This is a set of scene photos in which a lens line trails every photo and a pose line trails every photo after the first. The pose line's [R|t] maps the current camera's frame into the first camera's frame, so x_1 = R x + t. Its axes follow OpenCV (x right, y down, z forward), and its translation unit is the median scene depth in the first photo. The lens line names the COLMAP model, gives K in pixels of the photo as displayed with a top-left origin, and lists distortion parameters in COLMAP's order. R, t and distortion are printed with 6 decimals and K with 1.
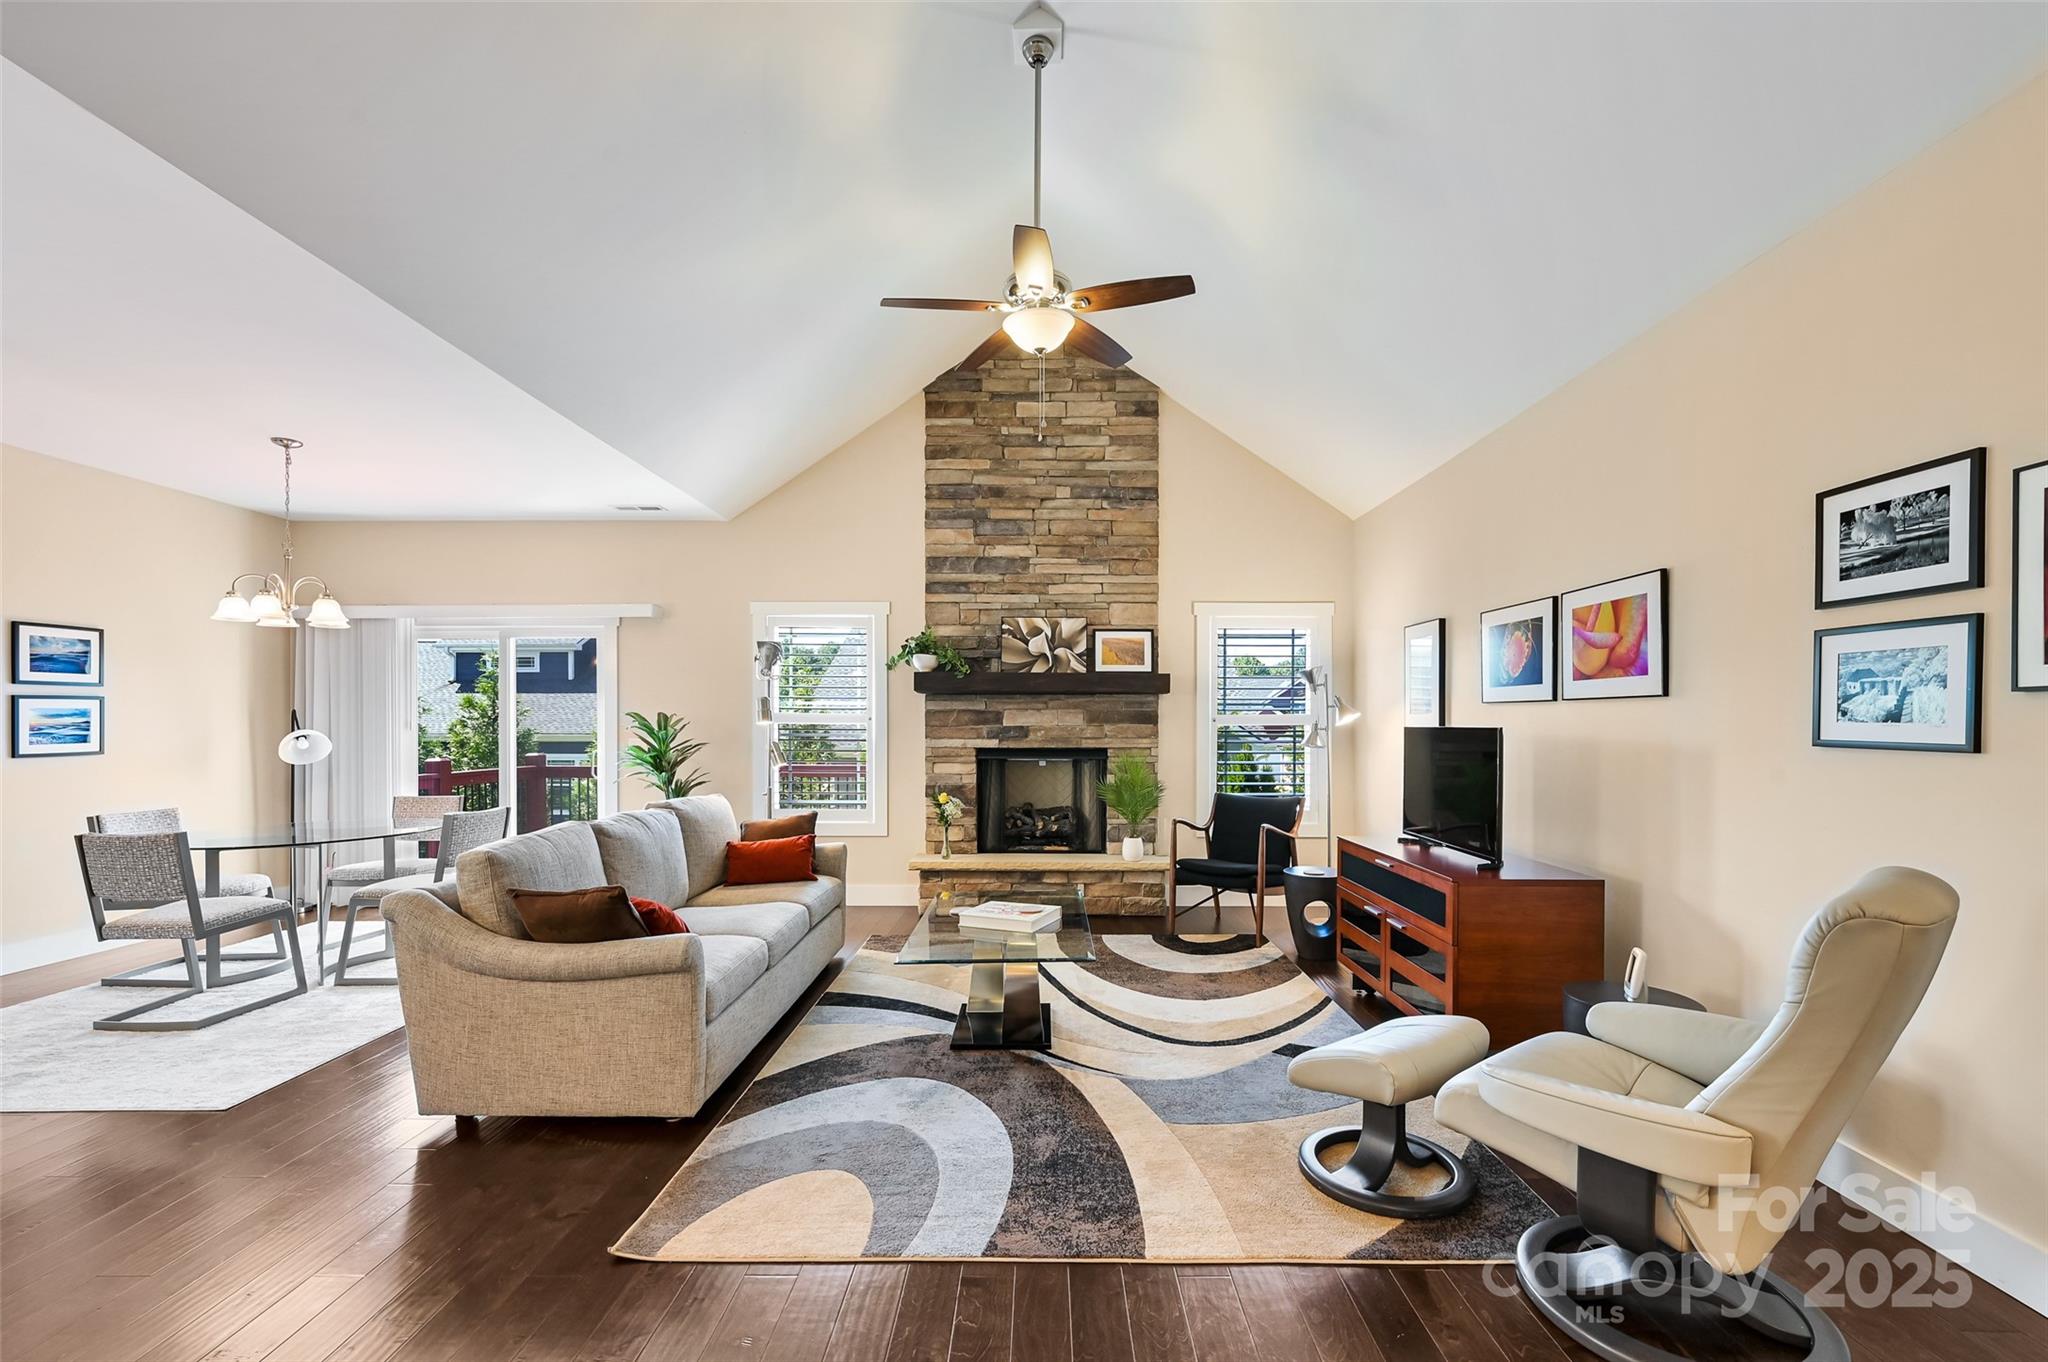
lens RADIAL K [[866.6, 0, 1038.4], [0, 866.6, 722.8], [0, 0, 1]] dist [-0.000557, 0.000312]
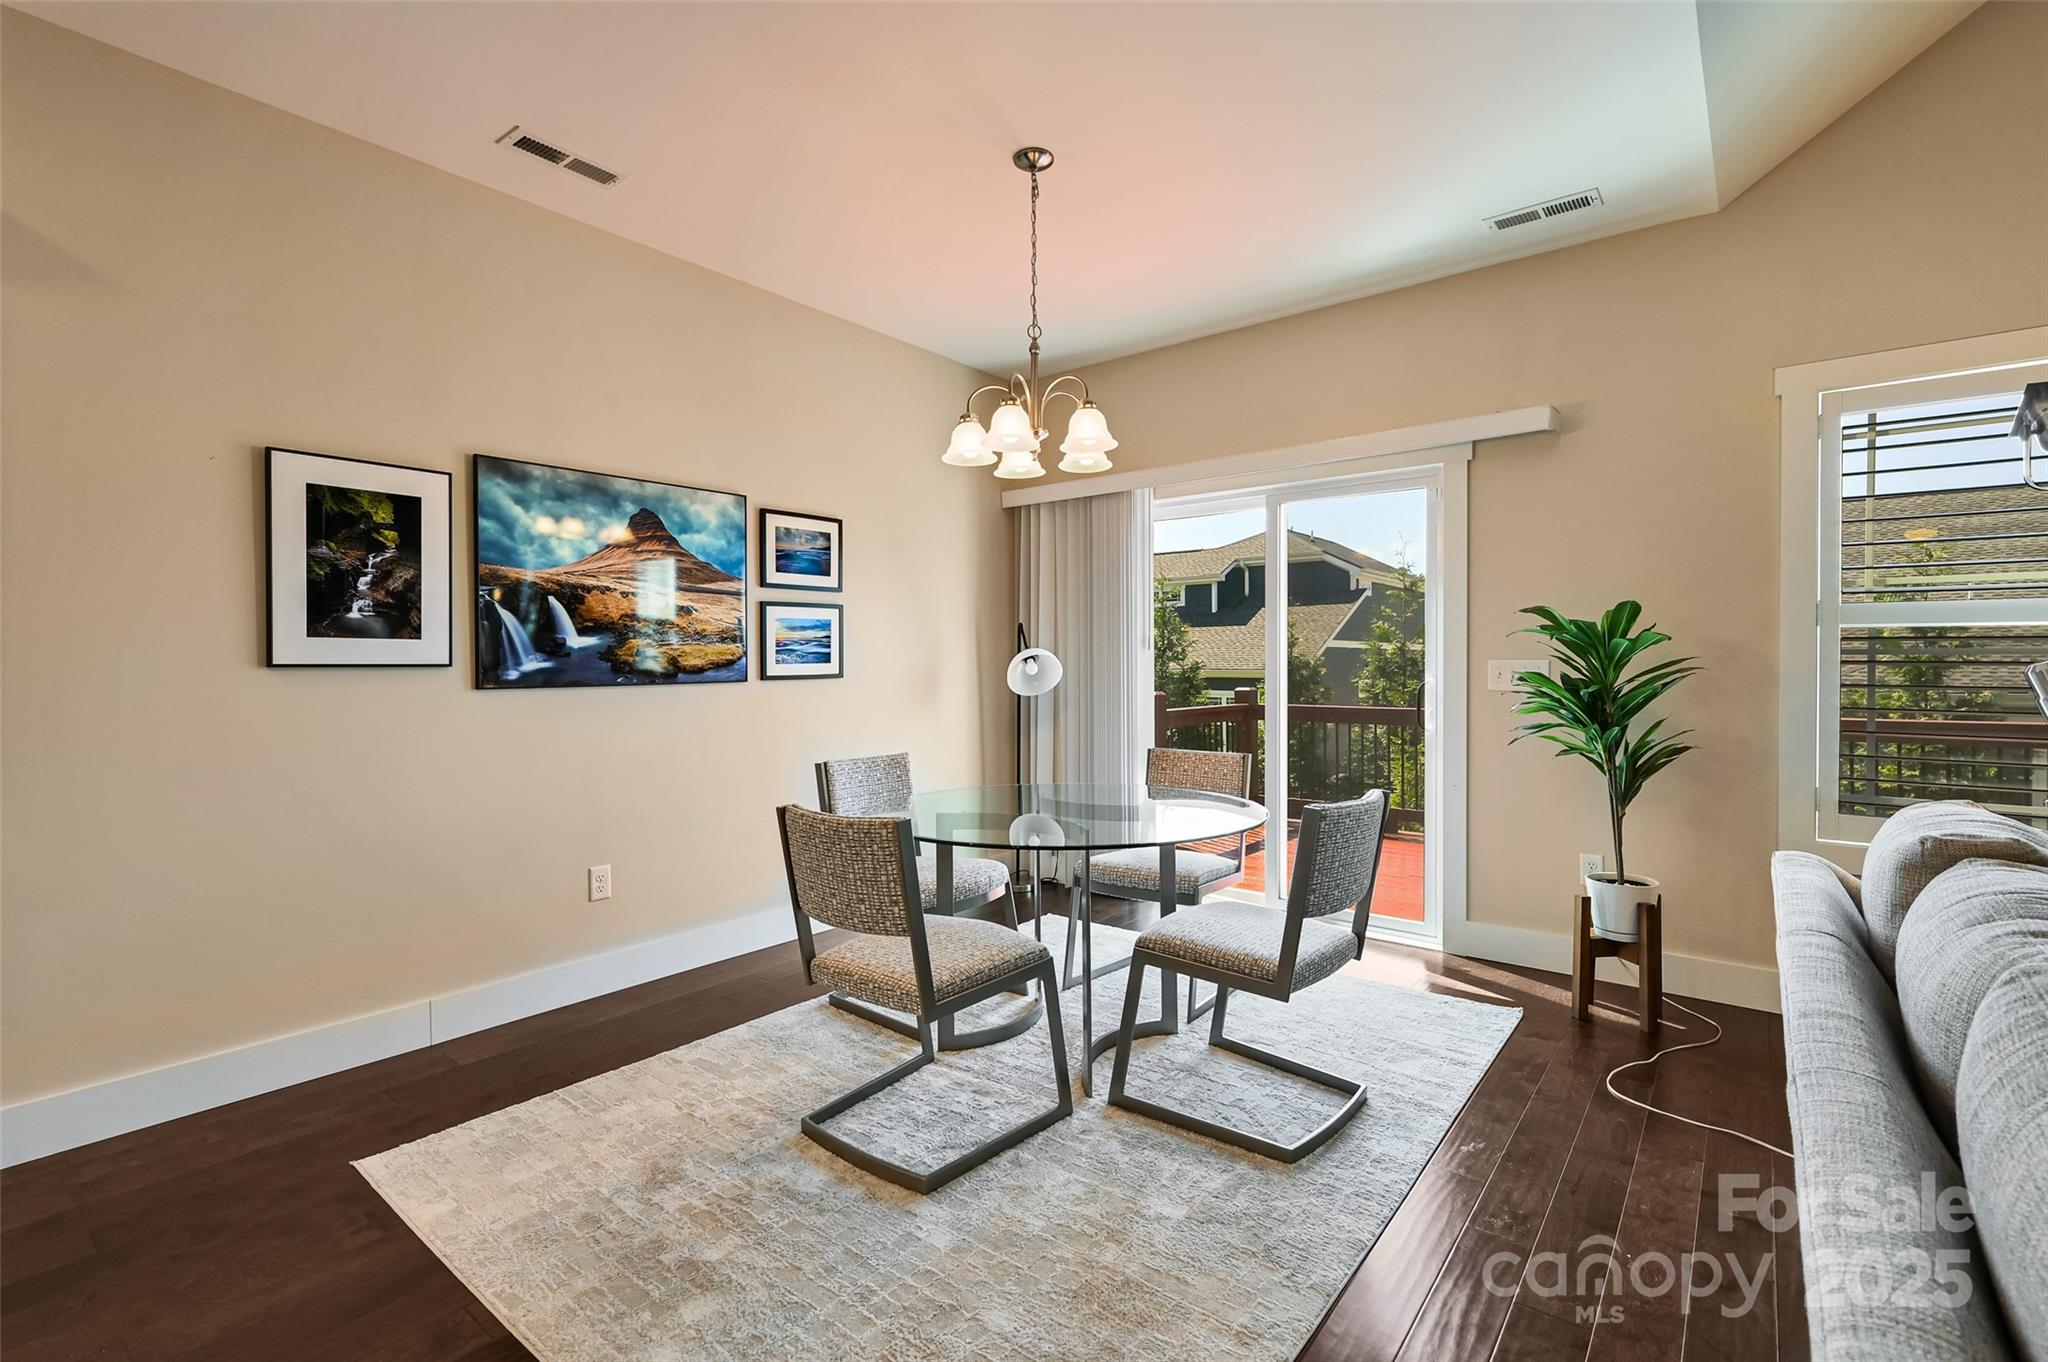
lens RADIAL K [[922.3, 0, 1024.0], [0, 922.3, 681.0], [0, 0, 1]] dist [0.001369, 0.000128]
pose [[0.782117, 0.010339, -0.623046, -0.343011], [0.003625, 0.999770, 0.021142, 0.017814], [0.623122, -0.018794, 0.781899, 0.358392]]
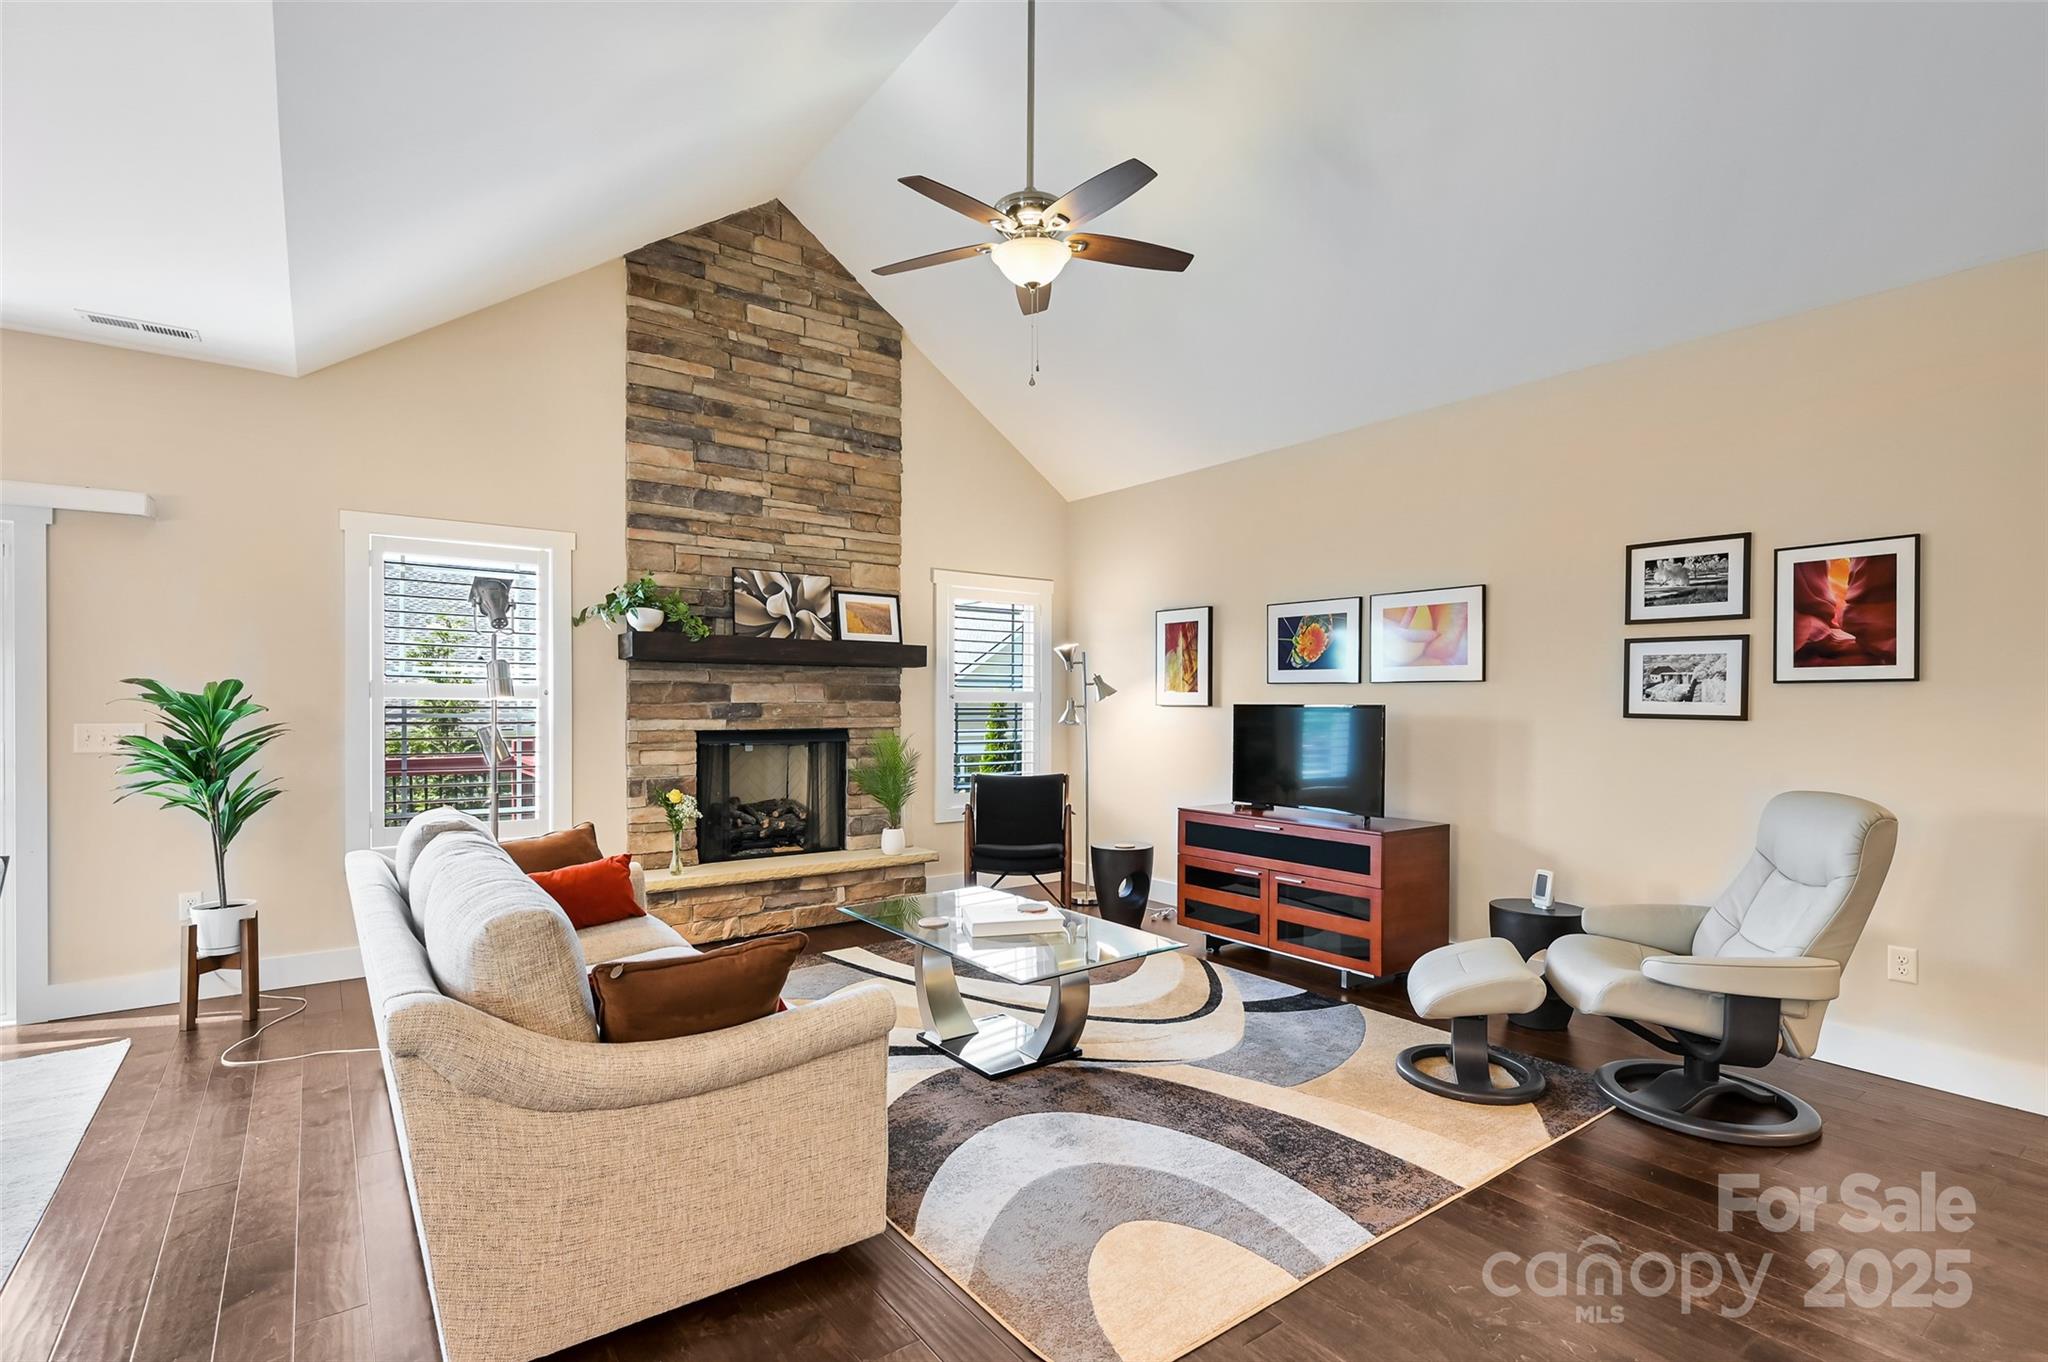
lens RADIAL K [[959.5, 0, 1031.7], [0, 959.5, 702.0], [0, 0, 1]] dist [0.002728, 0.000484]
pose [[0.801030, 0.001503, 0.598622, -0.353687], [-0.003334, 0.999993, 0.001951, 0.000167], [-0.598614, -0.003559, 0.801029, 0.120534]]
